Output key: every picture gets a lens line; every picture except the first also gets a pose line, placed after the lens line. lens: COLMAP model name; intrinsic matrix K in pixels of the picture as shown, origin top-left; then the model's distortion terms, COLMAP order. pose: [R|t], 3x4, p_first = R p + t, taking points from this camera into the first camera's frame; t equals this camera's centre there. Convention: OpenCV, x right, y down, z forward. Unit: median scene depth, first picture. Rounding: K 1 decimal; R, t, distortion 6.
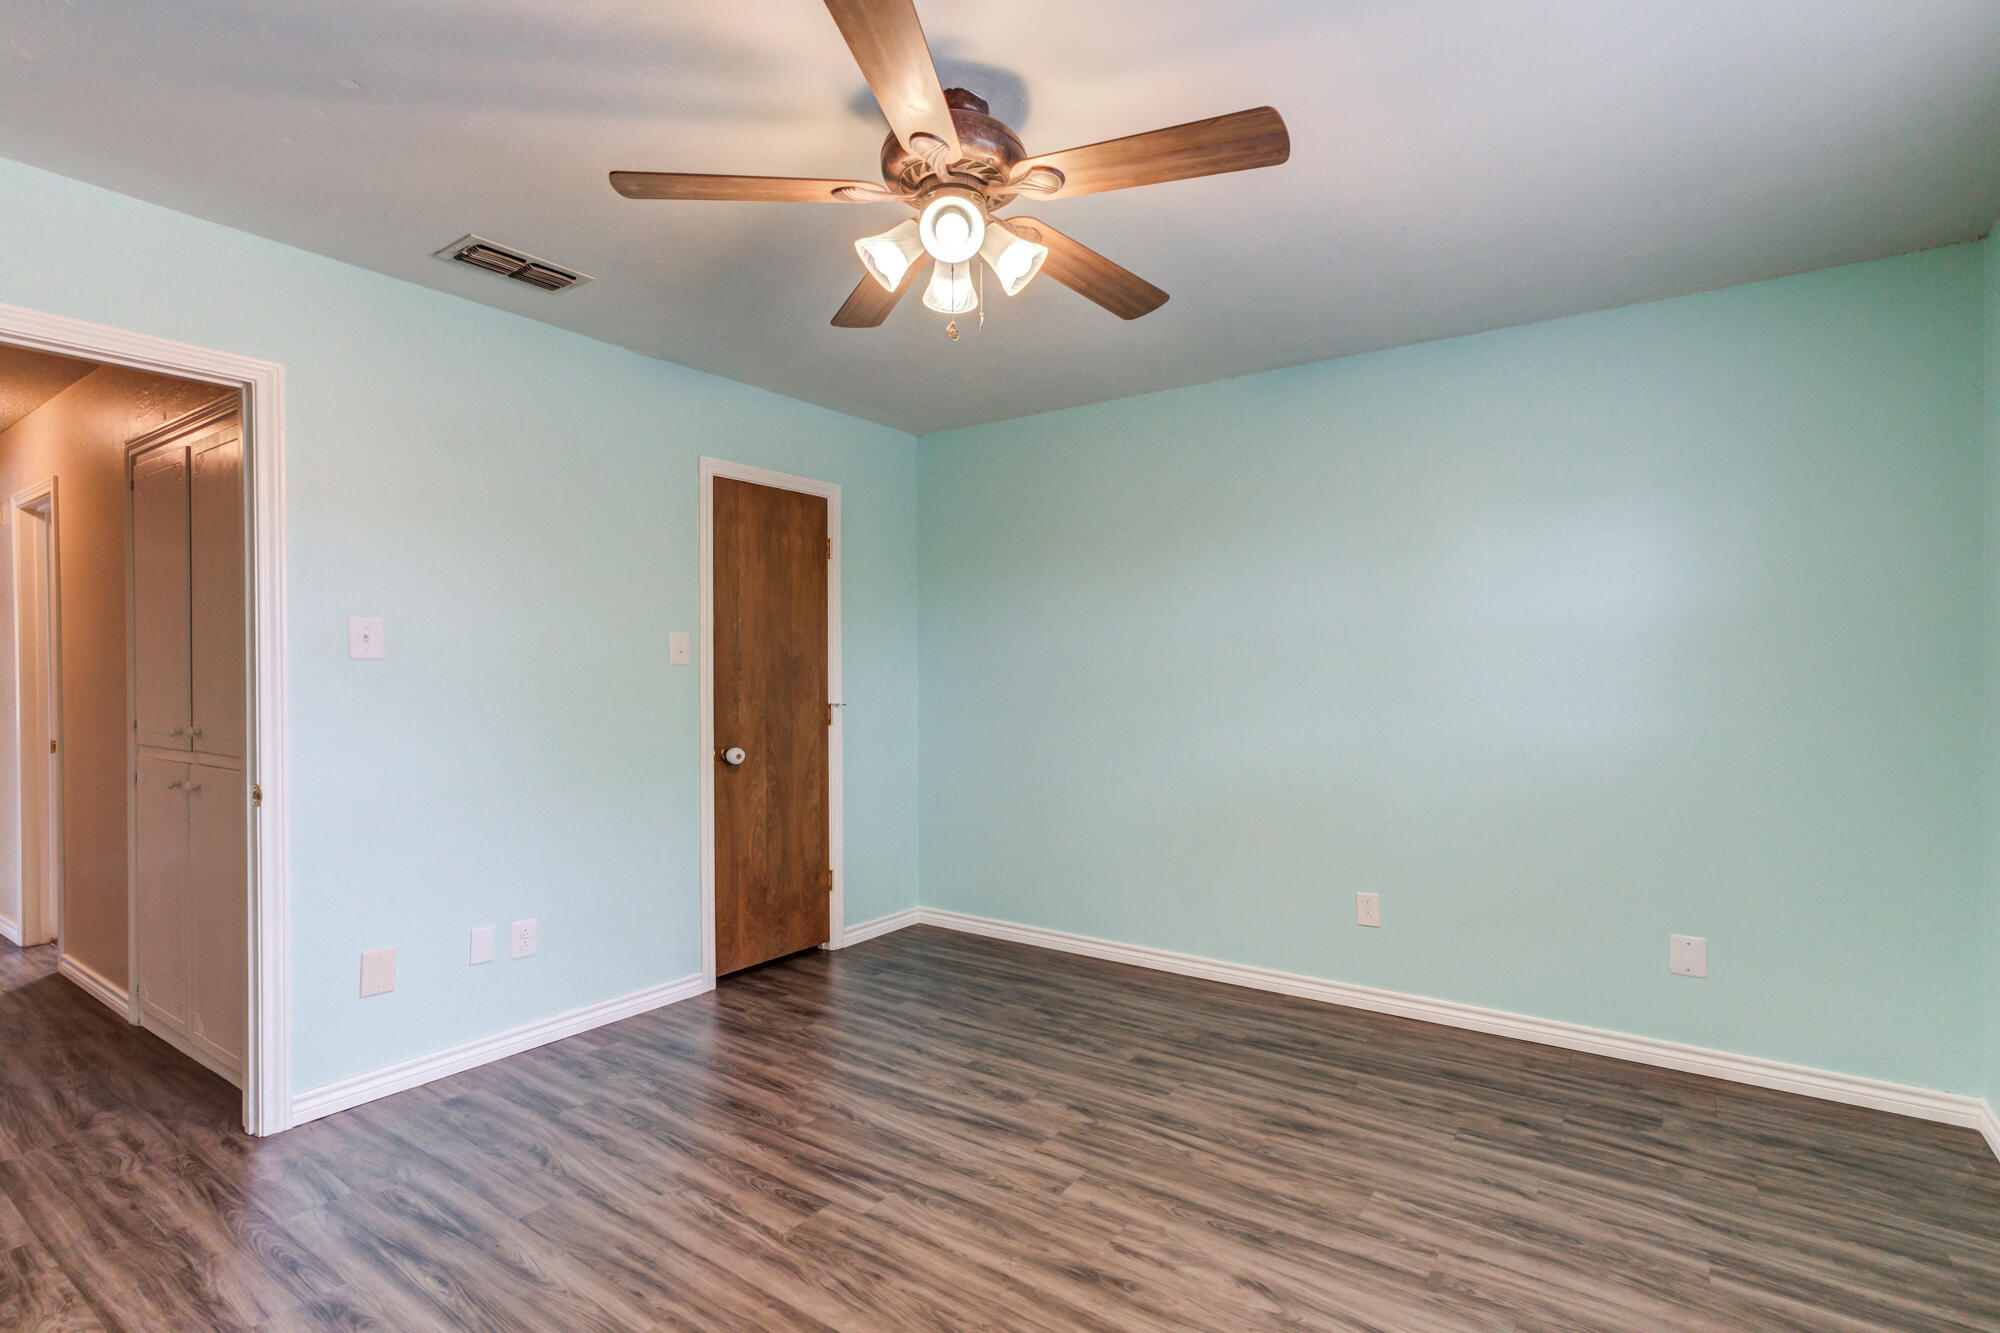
lens RADIAL K [[929.0, 0, 1009.2], [0, 929.0, 672.0], [0, 0, 1]] dist [-0.010925, 0.011357]
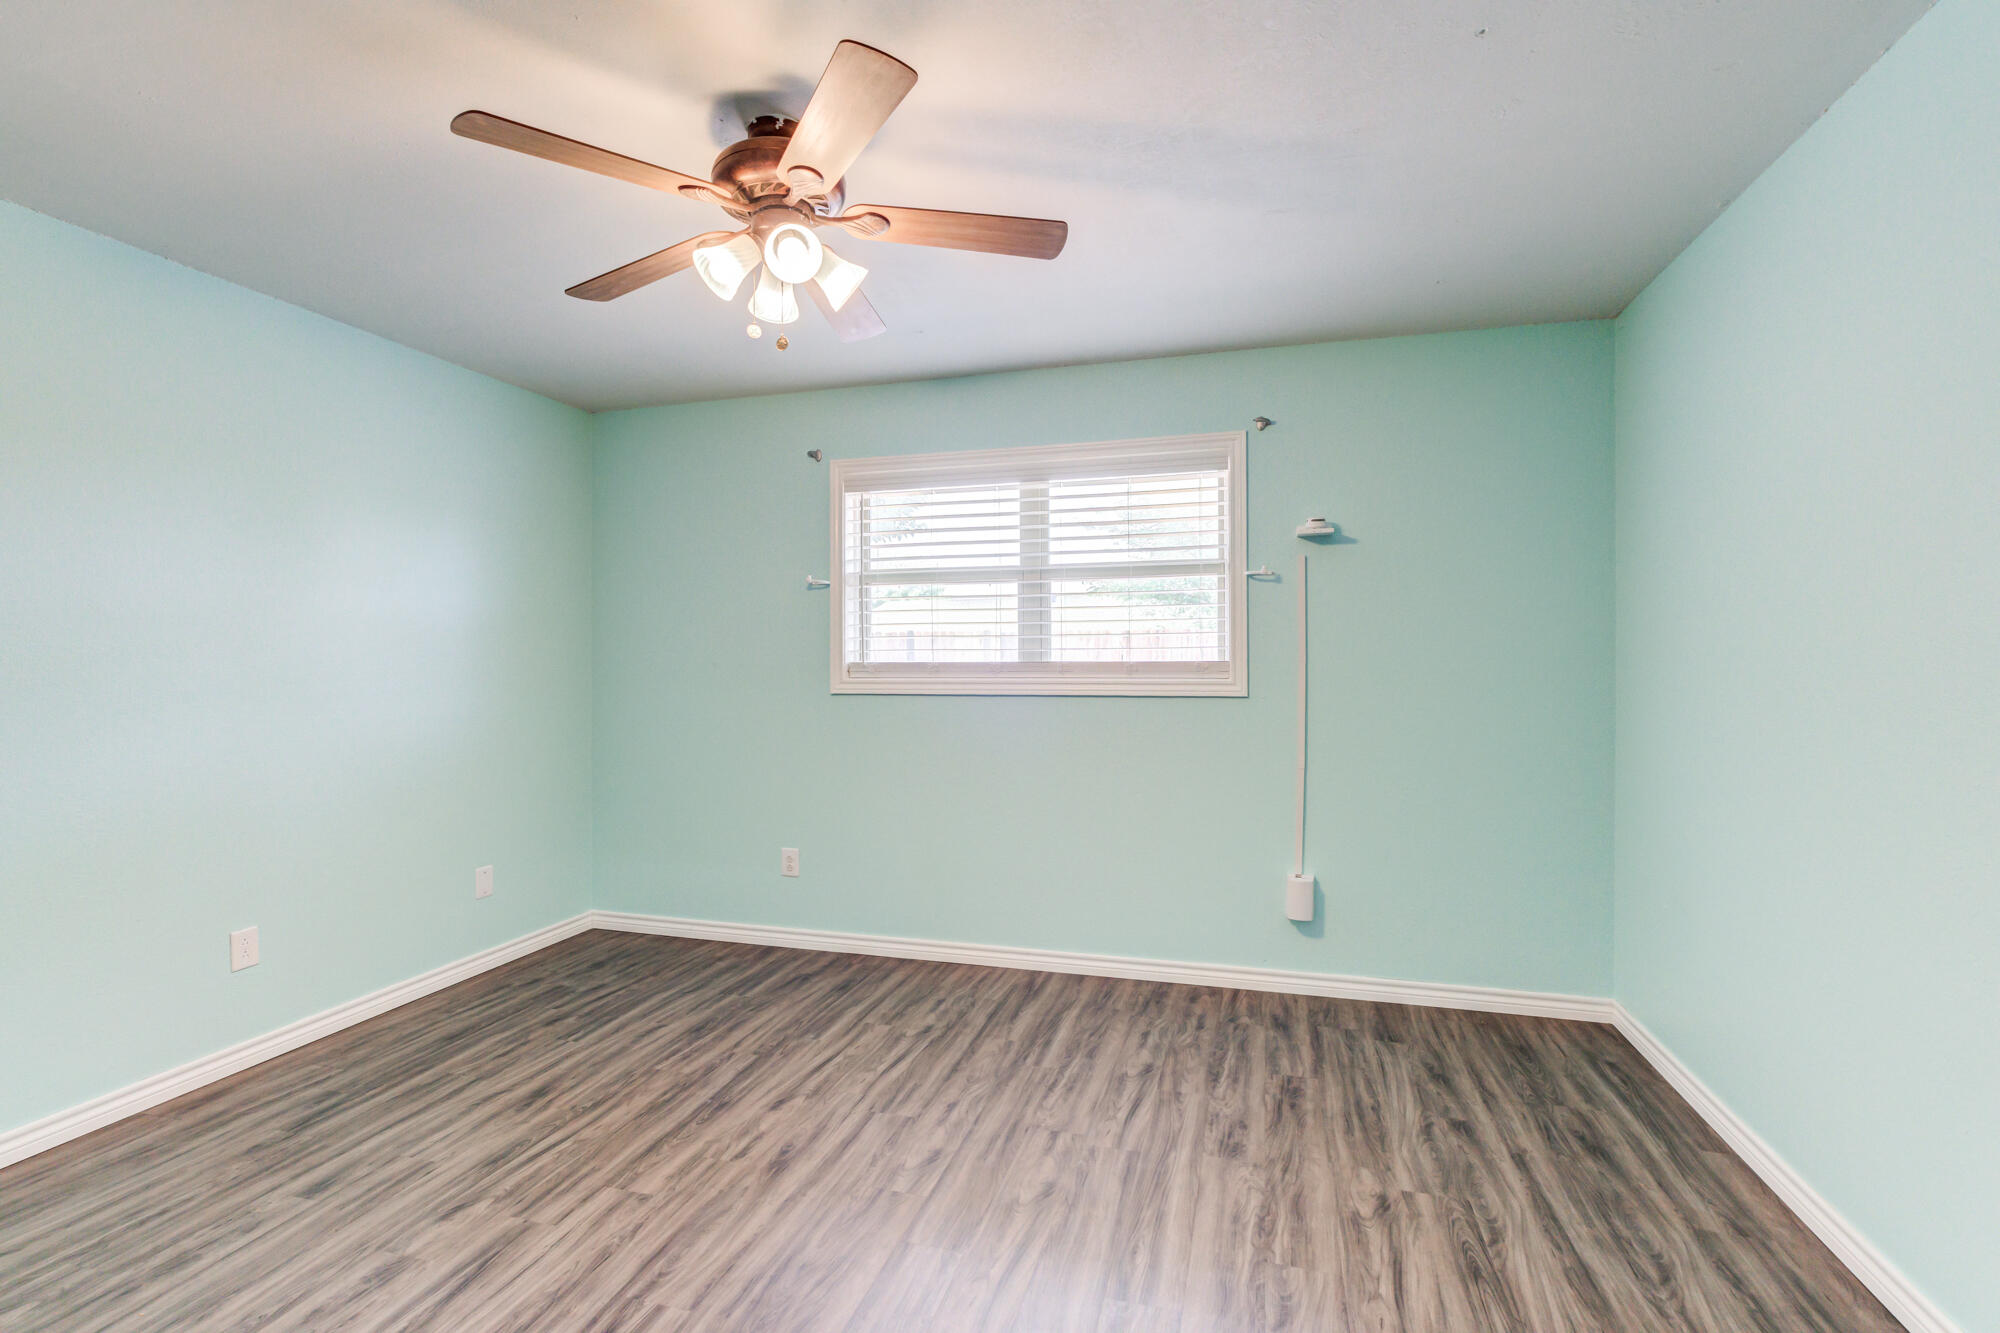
lens RADIAL K [[929.0, 0, 1005.1], [0, 929.0, 663.4], [0, 0, 1]] dist [-0.010925, 0.011357]
pose [[-0.310230, -0.000462, 0.950661, -0.890336], [0.008475, 0.999959, 0.003251, -0.005350], [-0.950624, 0.009065, -0.310213, 0.834859]]
